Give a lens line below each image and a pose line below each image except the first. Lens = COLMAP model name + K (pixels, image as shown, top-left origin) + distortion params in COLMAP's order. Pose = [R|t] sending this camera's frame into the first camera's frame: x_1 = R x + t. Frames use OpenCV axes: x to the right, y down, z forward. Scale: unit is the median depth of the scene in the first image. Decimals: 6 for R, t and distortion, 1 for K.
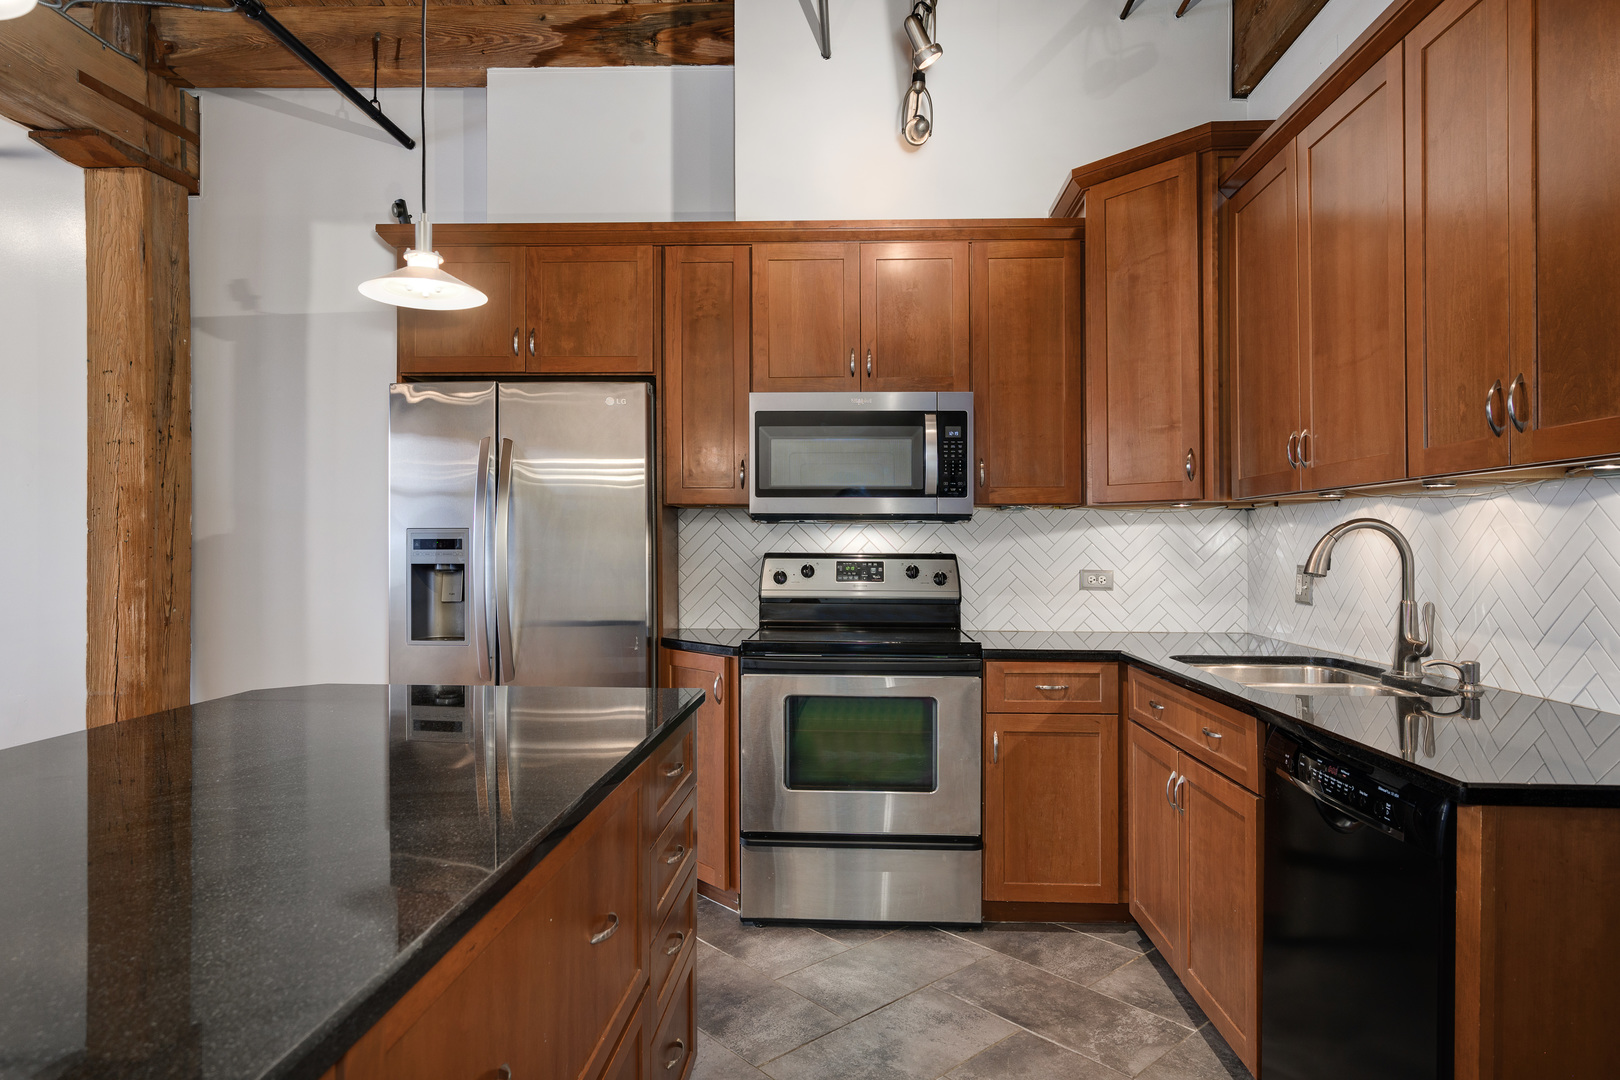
lens RADIAL K [[938.5, 0, 805.2], [0, 938.5, 548.8], [0, 0, 1]] dist [-0.009863, -0.001810]
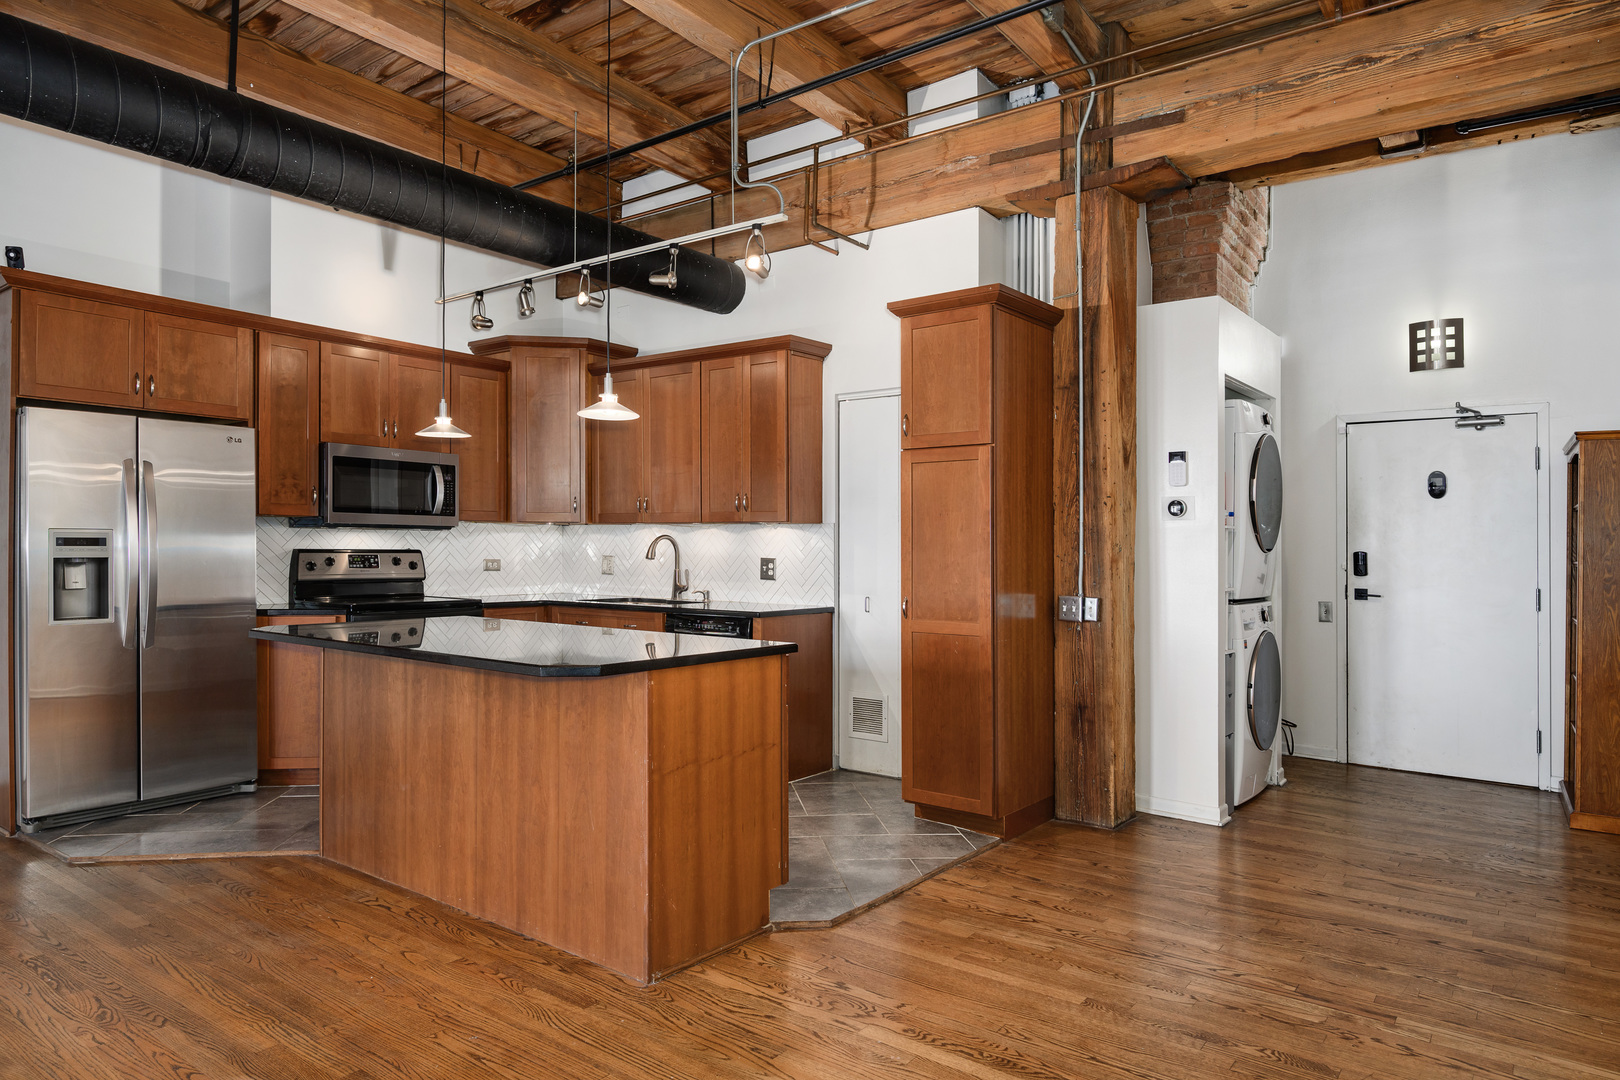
lens RADIAL K [[1039.5, 0, 848.5], [0, 1039.5, 558.8], [0, 0, 1]] dist [-0.008274, -0.000280]
pose [[0.536666, -0.007165, 0.843765, -0.983136], [-0.004622, 0.999924, 0.011431, -0.002936], [-0.843782, -0.010035, 0.536592, -0.580132]]
